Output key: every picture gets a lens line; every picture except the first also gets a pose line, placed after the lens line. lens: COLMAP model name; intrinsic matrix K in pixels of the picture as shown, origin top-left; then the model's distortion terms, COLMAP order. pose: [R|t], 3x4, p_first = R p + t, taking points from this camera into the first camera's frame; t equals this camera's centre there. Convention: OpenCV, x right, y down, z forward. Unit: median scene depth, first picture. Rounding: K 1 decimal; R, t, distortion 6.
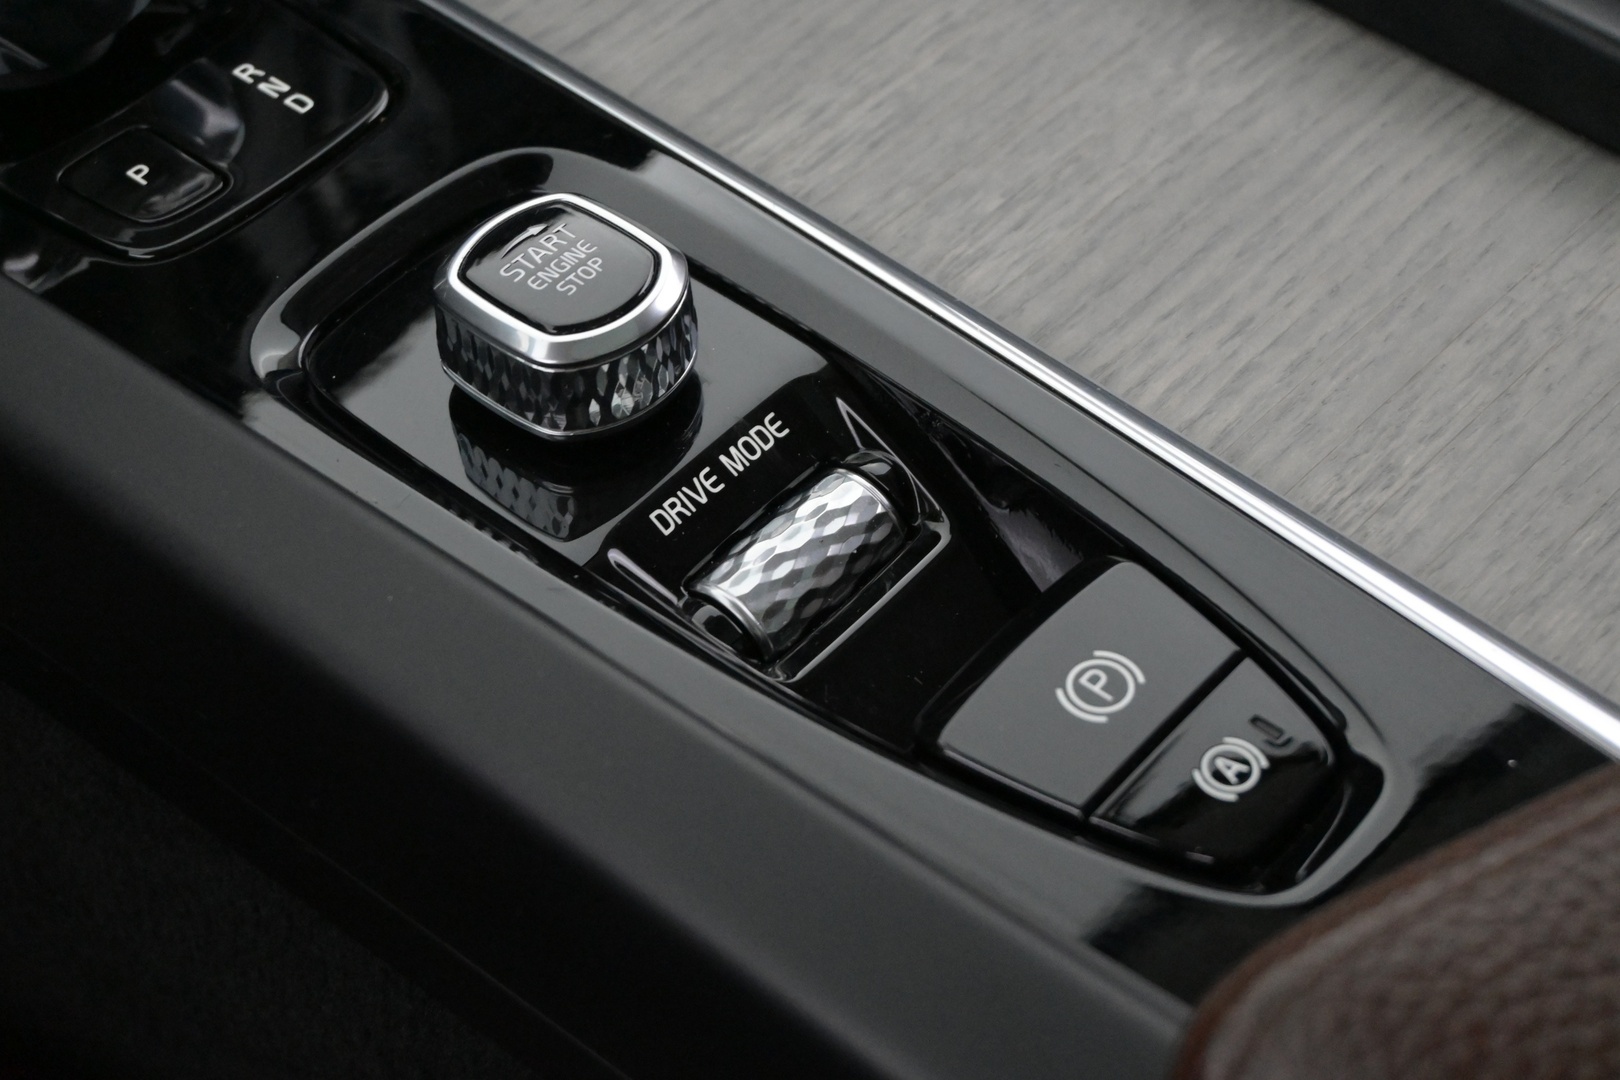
lens RADIAL K [[2812.4, 0, 815.3], [0, 2812.4, 552.4], [0, 0, 1]] dist [0.028473, 0.000000]
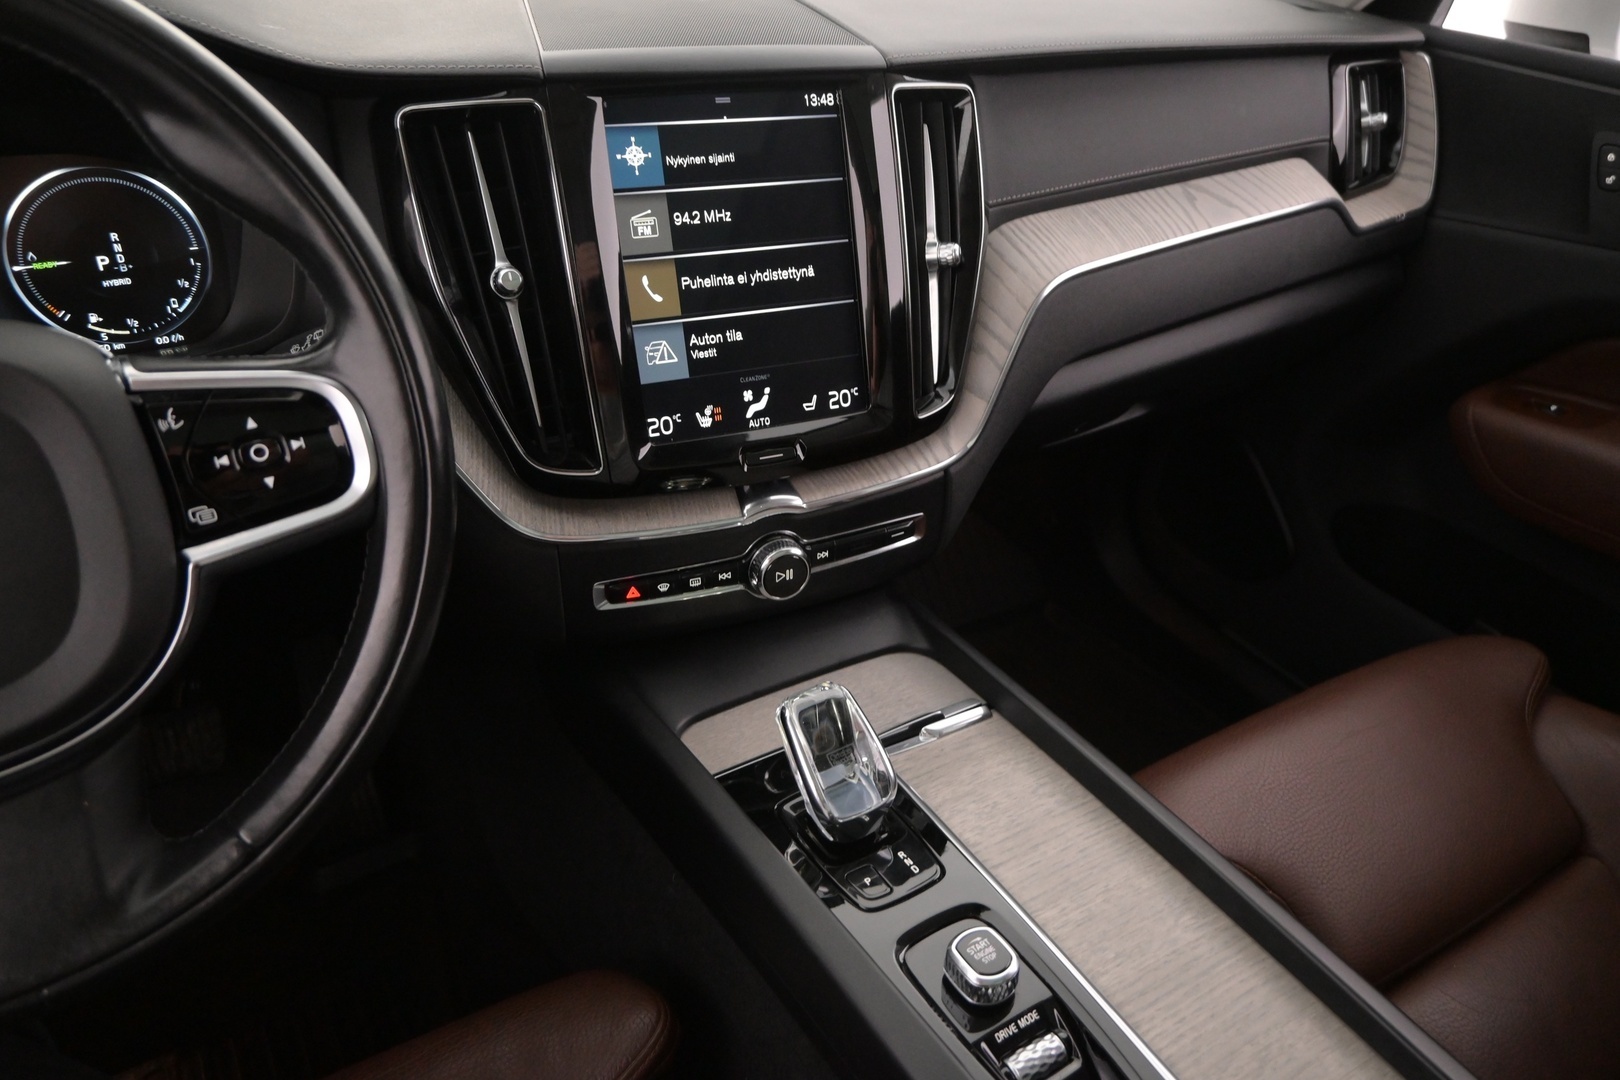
lens RADIAL K [[1121.1, 0, 814.2], [0, 1121.1, 536.0], [0, 0, 1]] dist [0.003889, -0.002529]
pose [[0.955670, 0.186744, -0.227644, -0.068844], [-0.246963, 0.929367, -0.274382, -0.143421], [0.160325, 0.318438, 0.934287, -0.494659]]
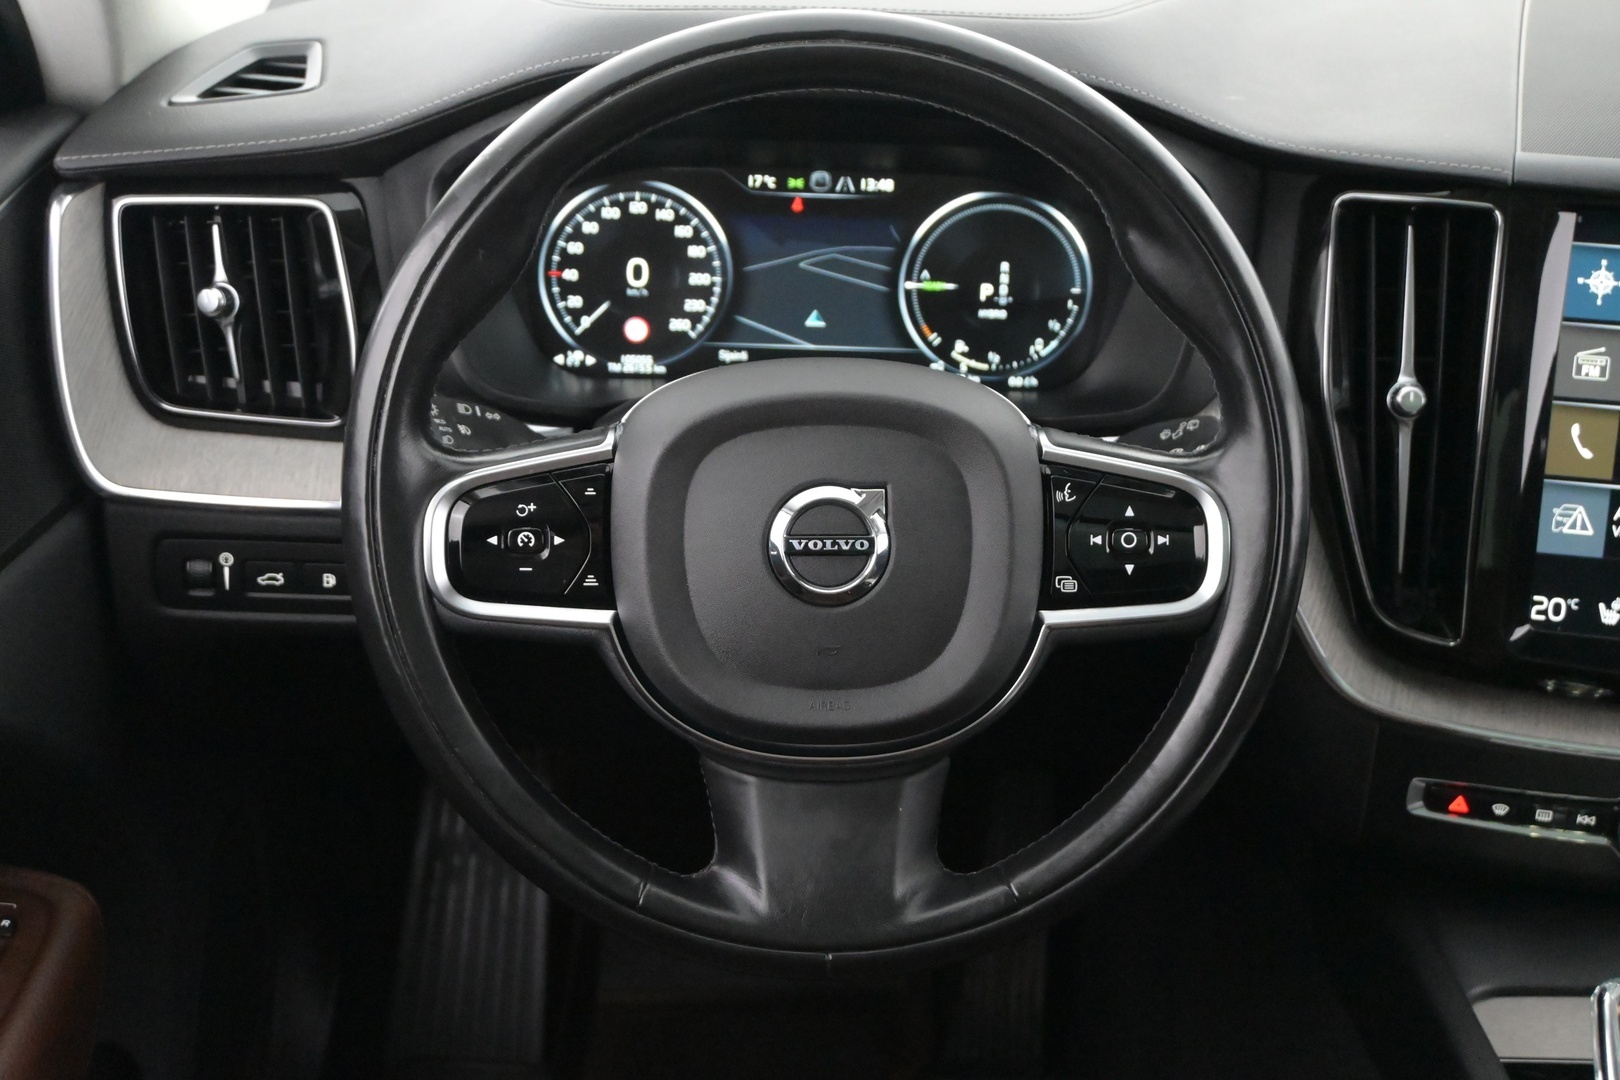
lens RADIAL K [[2240.6, 0, 808.4], [0, 2240.6, 528.9], [0, 0, 1]] dist [0.024785, 0.000000]
pose [[0.657196, 0.360381, -0.661981, 0.459476], [-0.589546, 0.793001, -0.153577, 0.156453], [0.469605, 0.491198, 0.733618, -1.443181]]
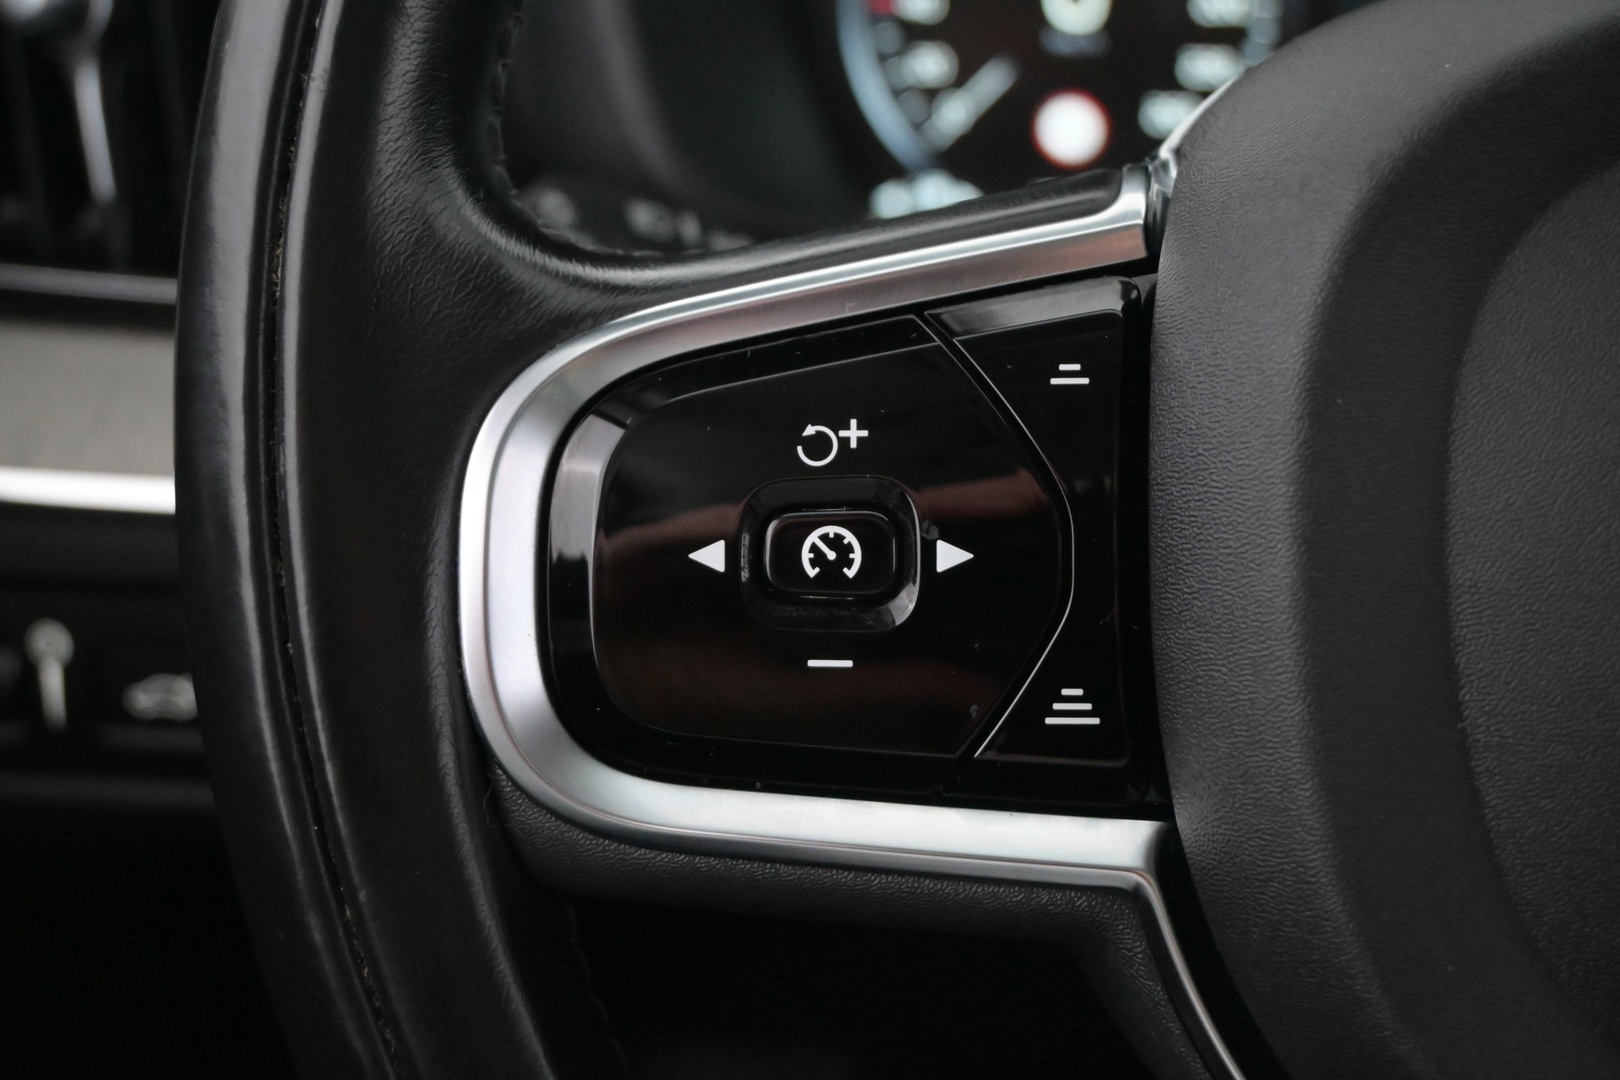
lens RADIAL K [[2385.7, 0, 805.2], [0, 2385.7, 543.1], [0, 0, 1]] dist [-0.019820, 0.000000]
pose [[0.568241, 0.329293, -0.754101, -0.760104], [-0.605754, 0.787657, -0.112510, 0.058940], [0.556924, 0.520733, 0.647050, -0.316211]]
